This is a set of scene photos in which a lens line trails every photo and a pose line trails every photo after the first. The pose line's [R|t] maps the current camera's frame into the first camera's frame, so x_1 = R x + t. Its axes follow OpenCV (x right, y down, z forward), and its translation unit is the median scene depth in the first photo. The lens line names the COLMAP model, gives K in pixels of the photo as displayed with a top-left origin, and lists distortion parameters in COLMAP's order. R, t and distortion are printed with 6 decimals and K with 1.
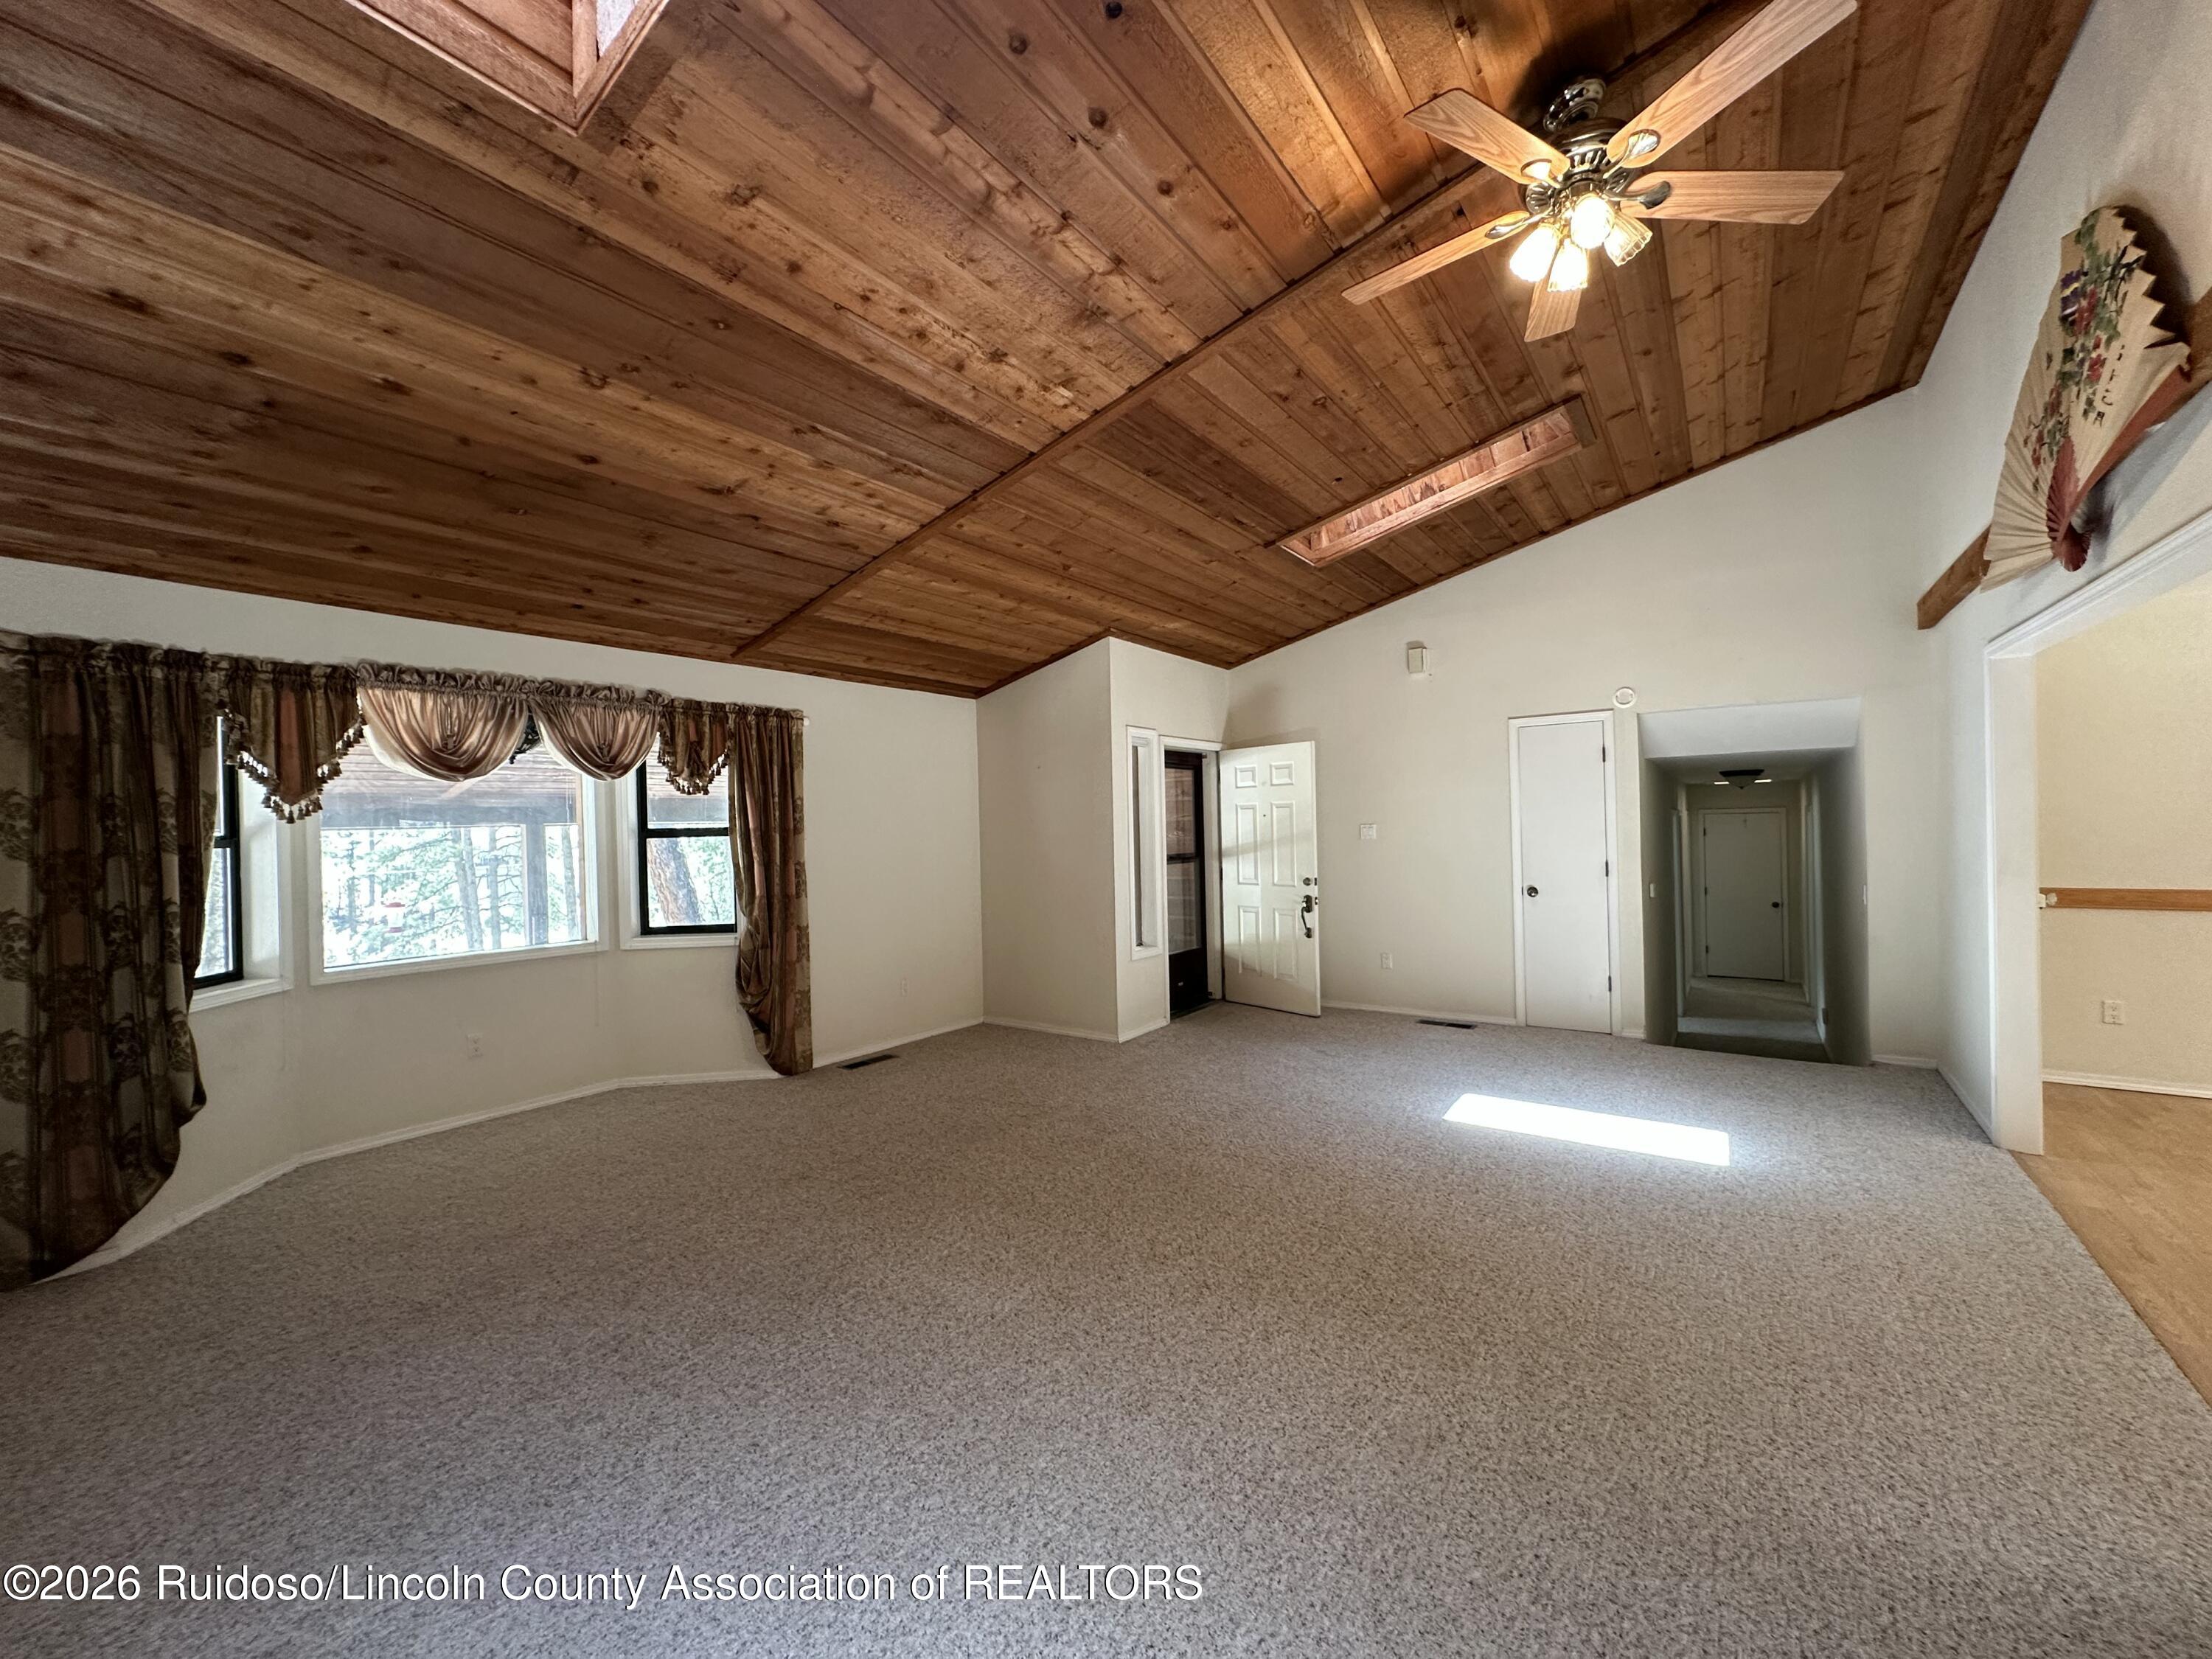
lens RADIAL K [[882.7, 0, 1103.4], [0, 882.7, 817.0], [0, 0, 1]] dist [-0.004241, 0.001106]
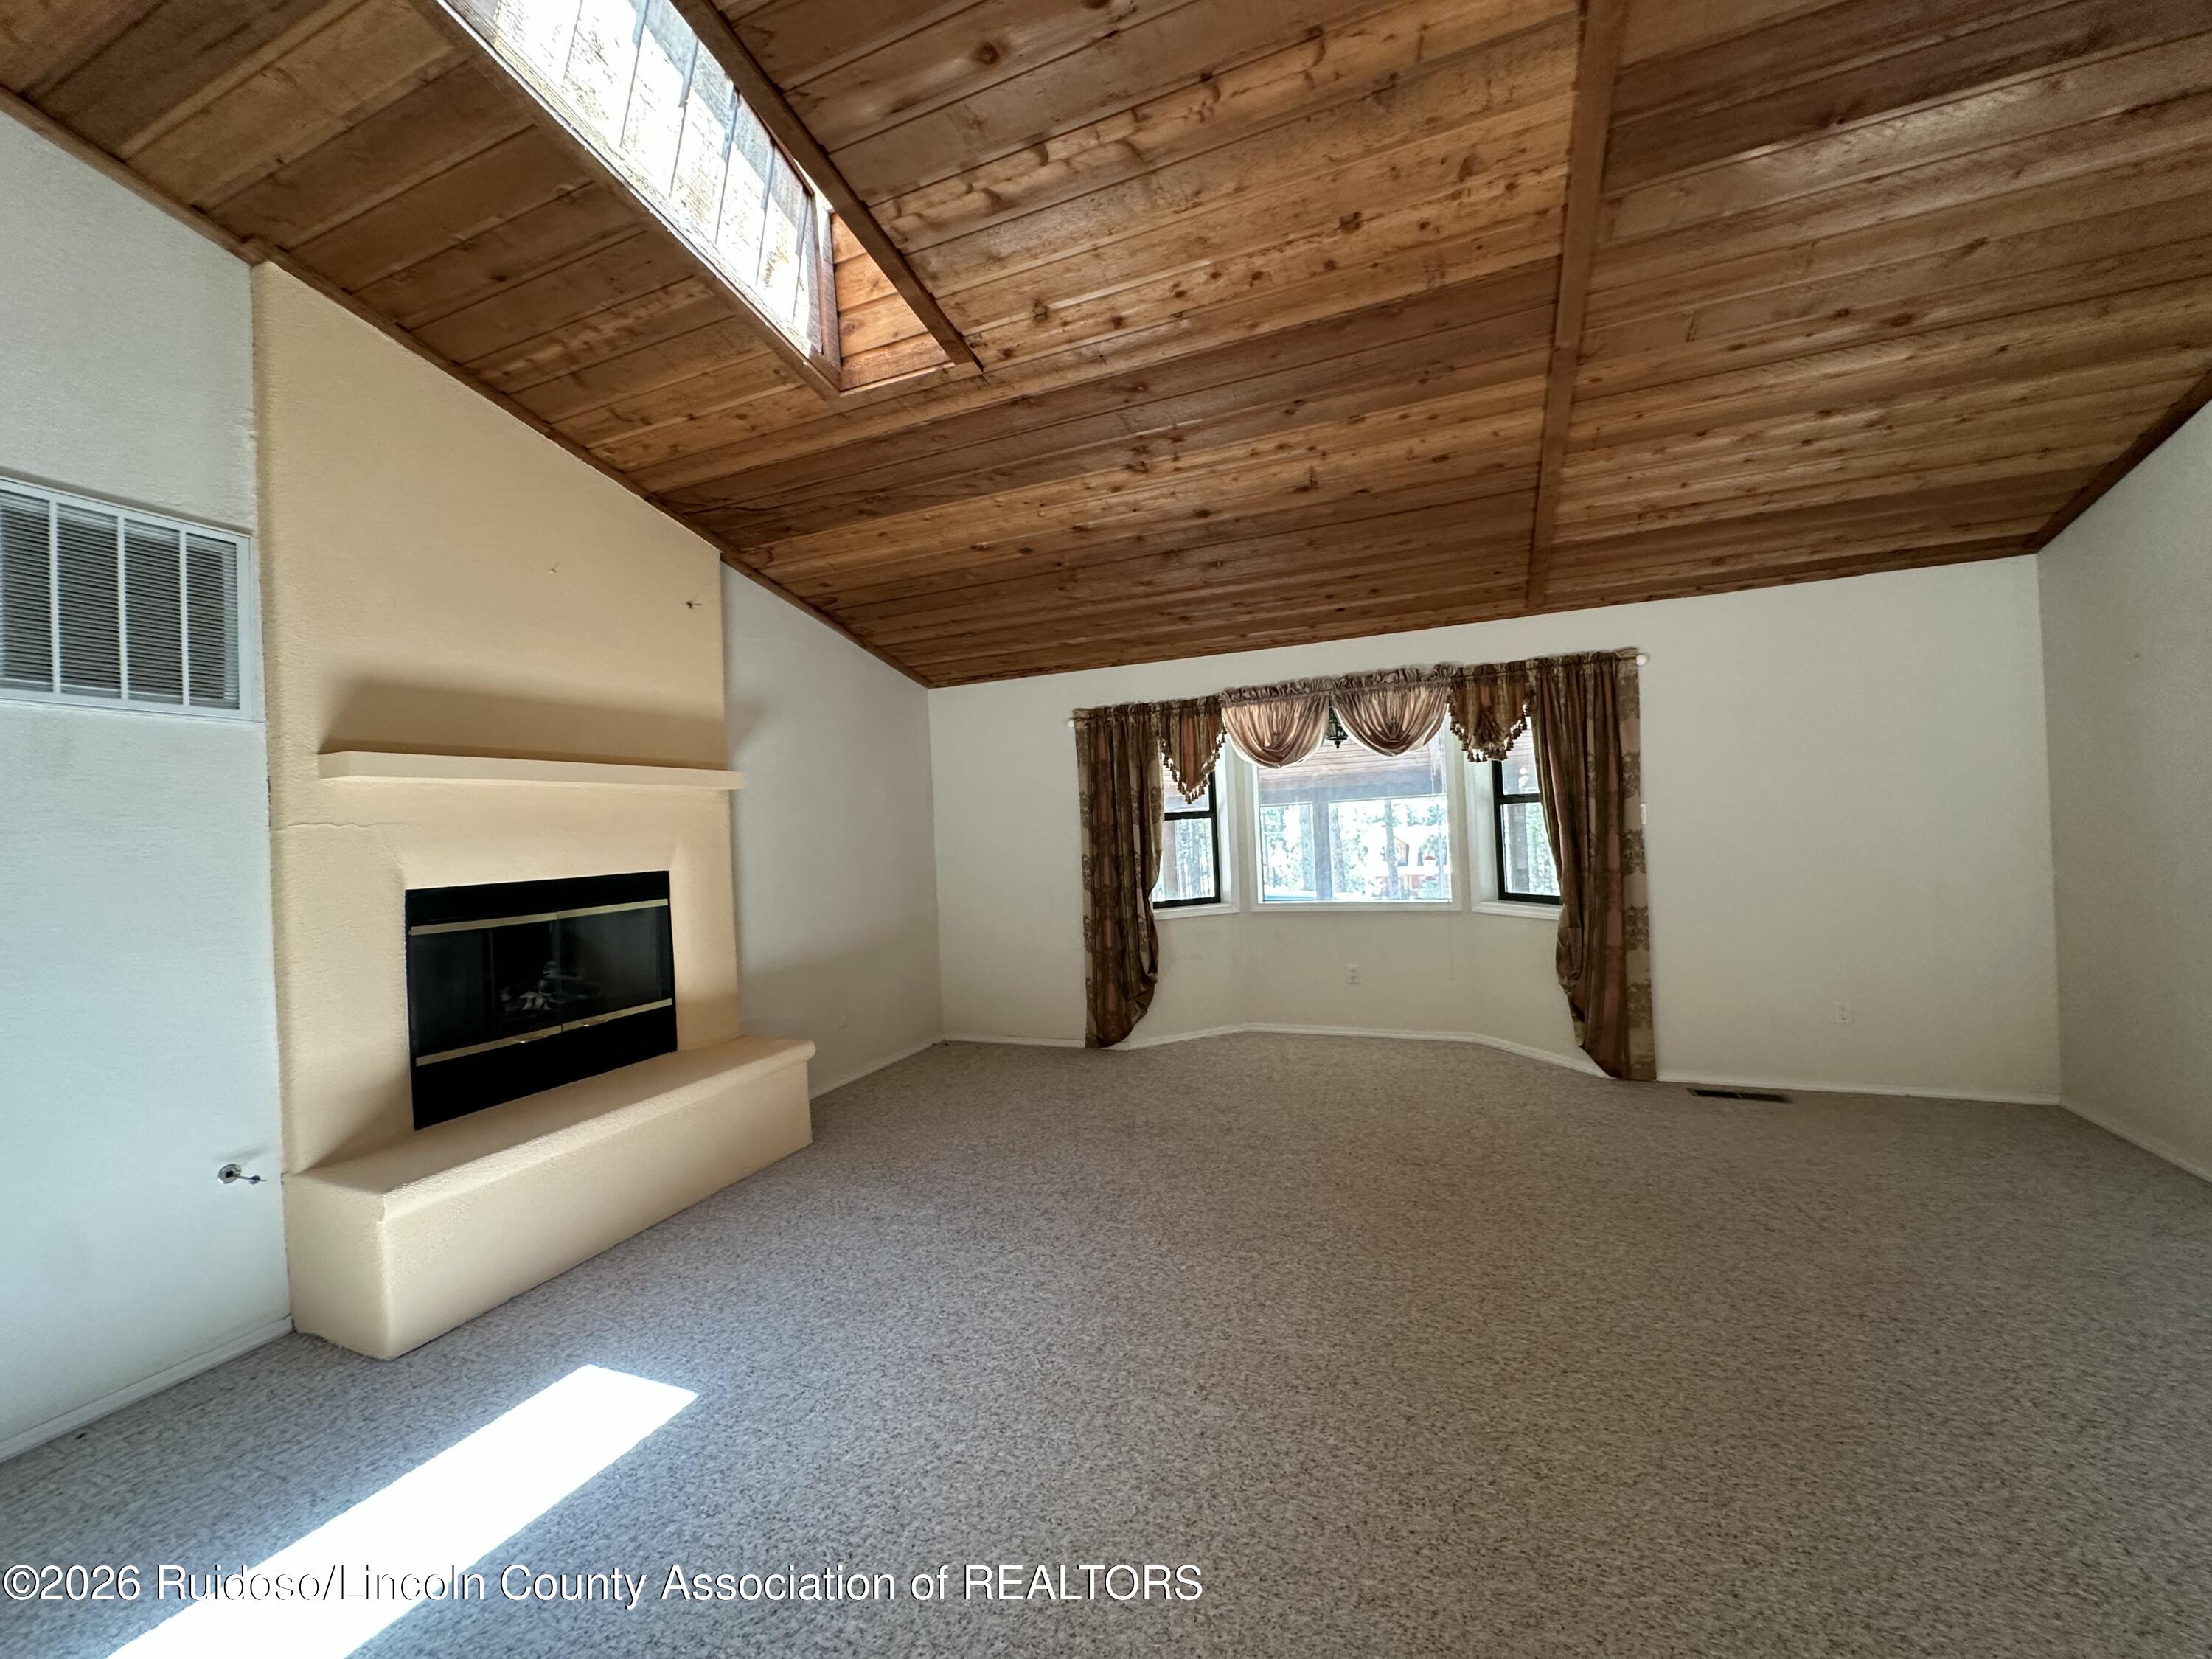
lens RADIAL K [[882.7, 0, 1101.4], [0, 882.7, 820.6], [0, 0, 1]] dist [-0.004241, 0.001106]
pose [[0.226344, 0.006383, -0.974026, 0.470569], [0.053286, 0.998400, 0.018925, -0.001444], [0.972589, -0.056186, 0.225642, 0.427053]]
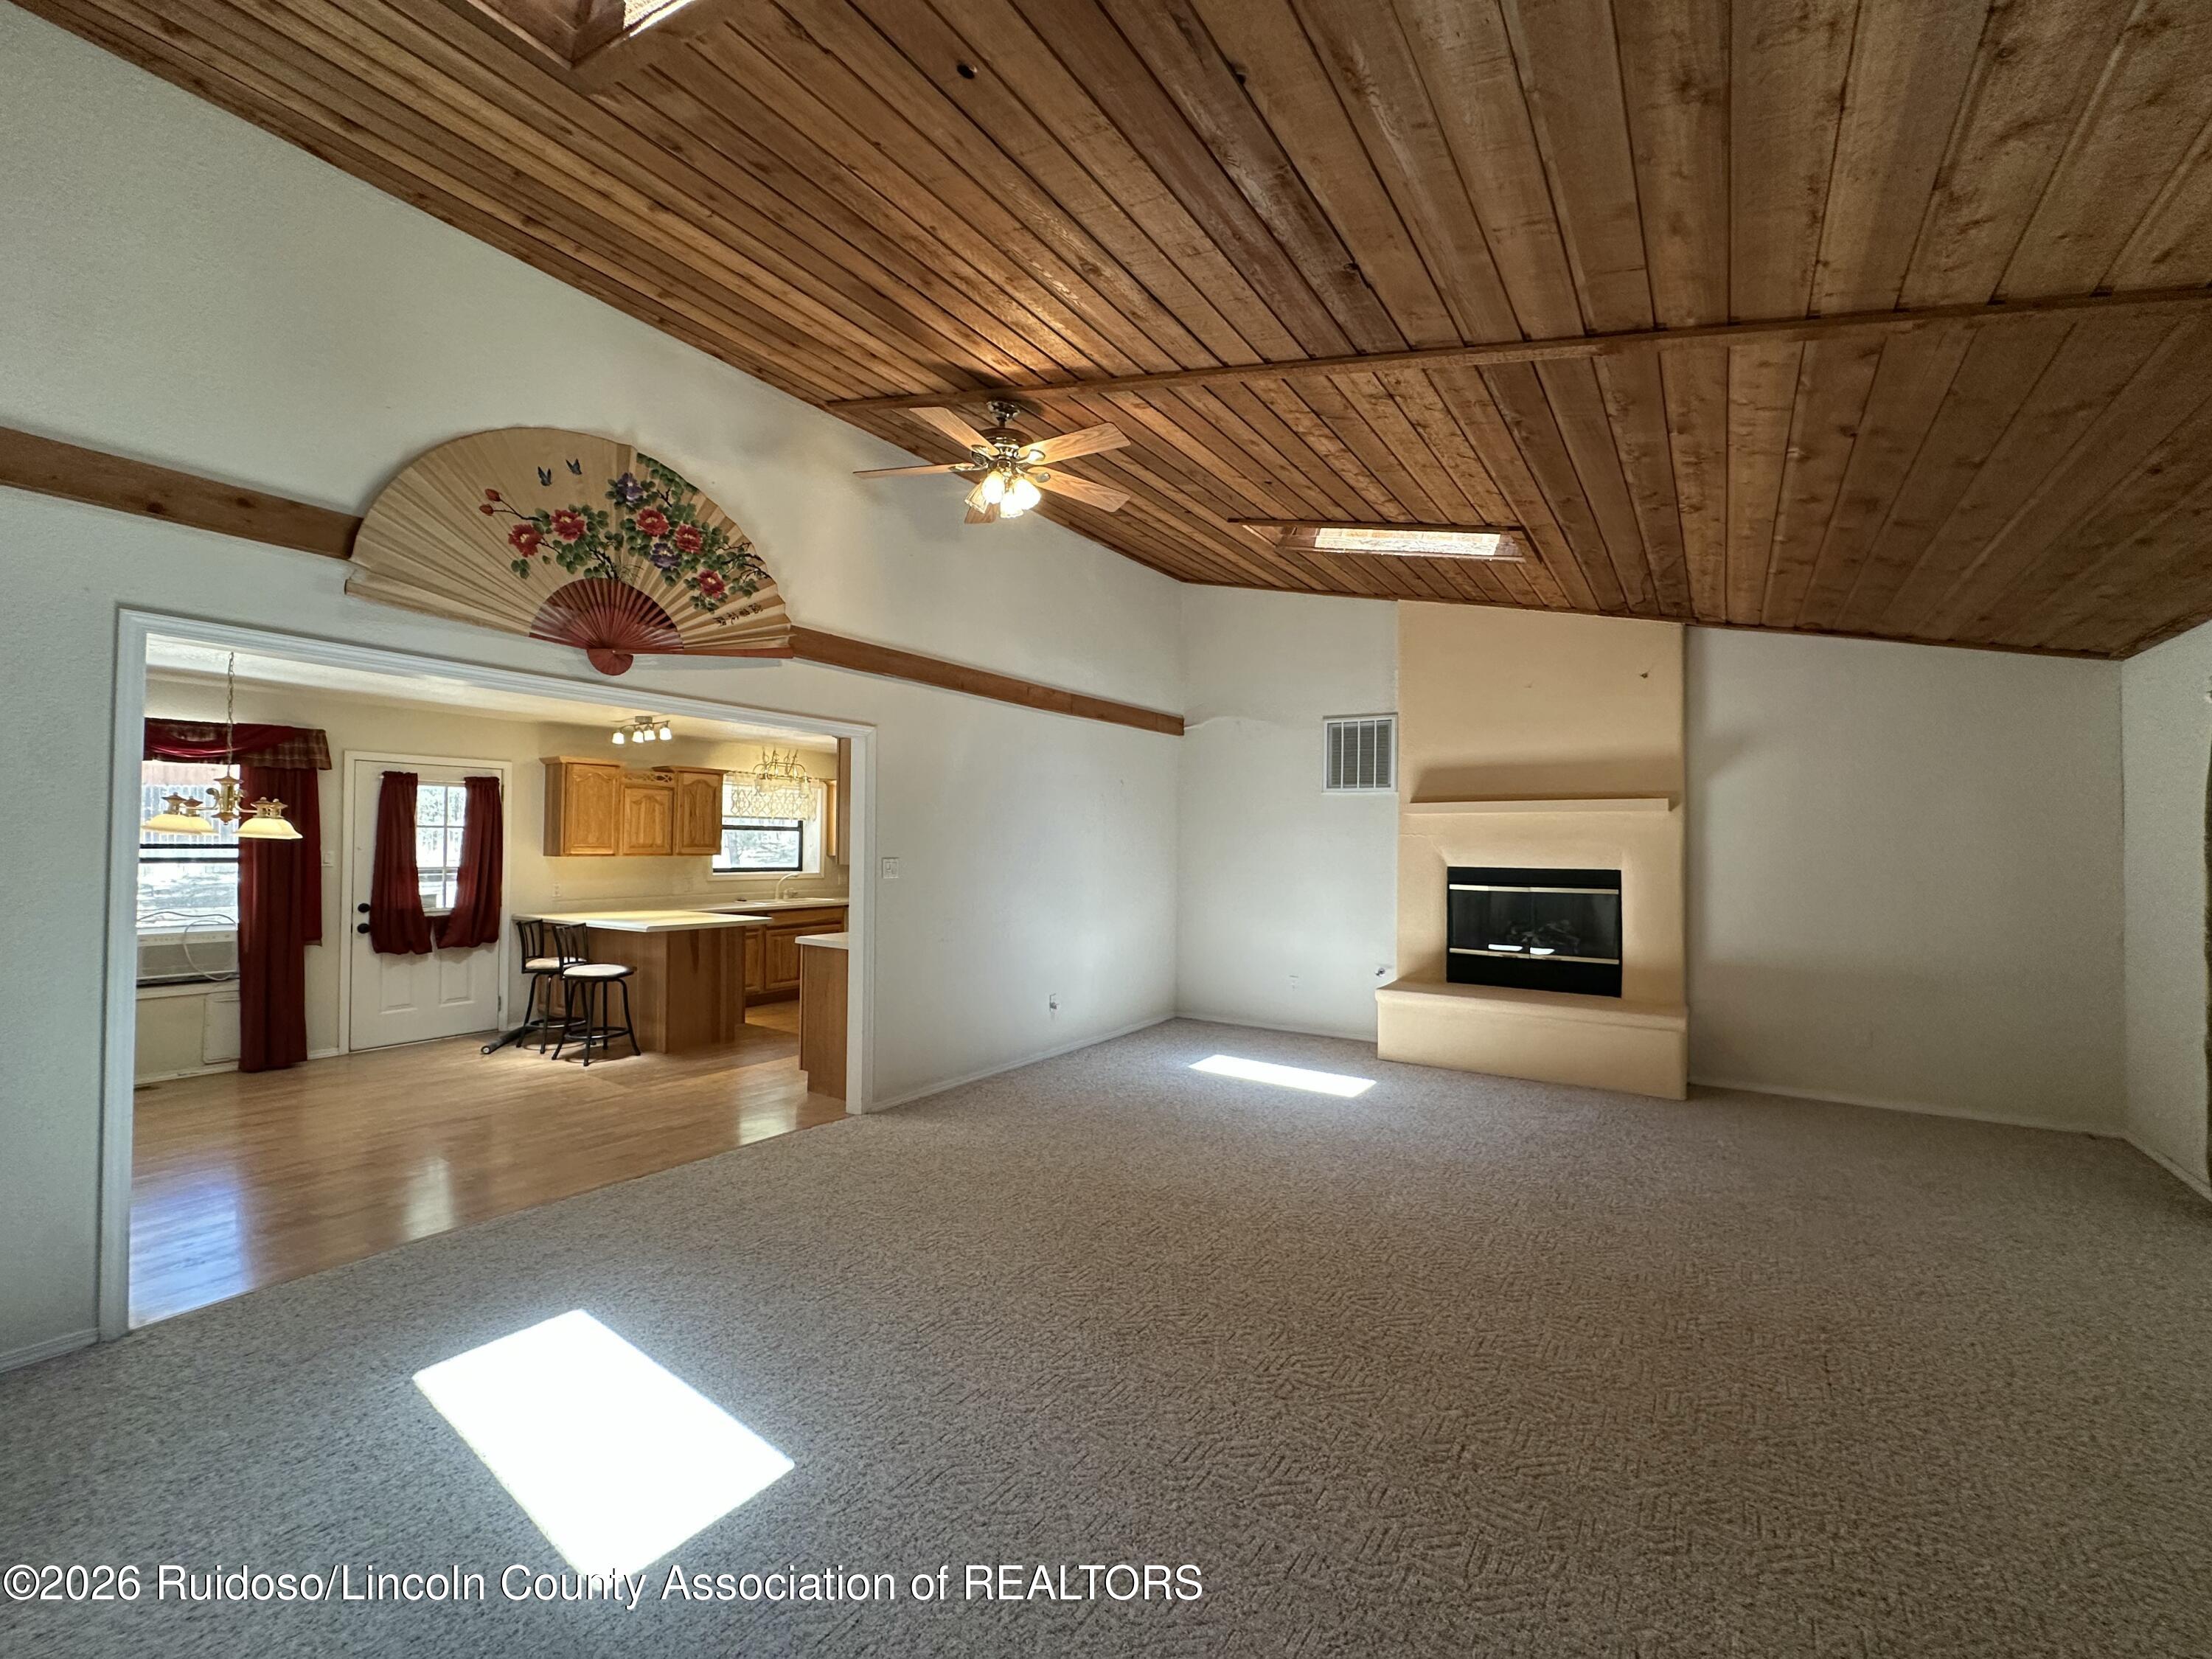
lens RADIAL K [[882.7, 0, 1104.1], [0, 882.7, 833.6], [0, 0, 1]] dist [-0.004241, 0.001106]
pose [[-0.999780, 0.017445, -0.011658, 0.229284], [0.017709, 0.999580, -0.022933, 0.007075], [0.011253, -0.023135, -0.999669, 1.572601]]
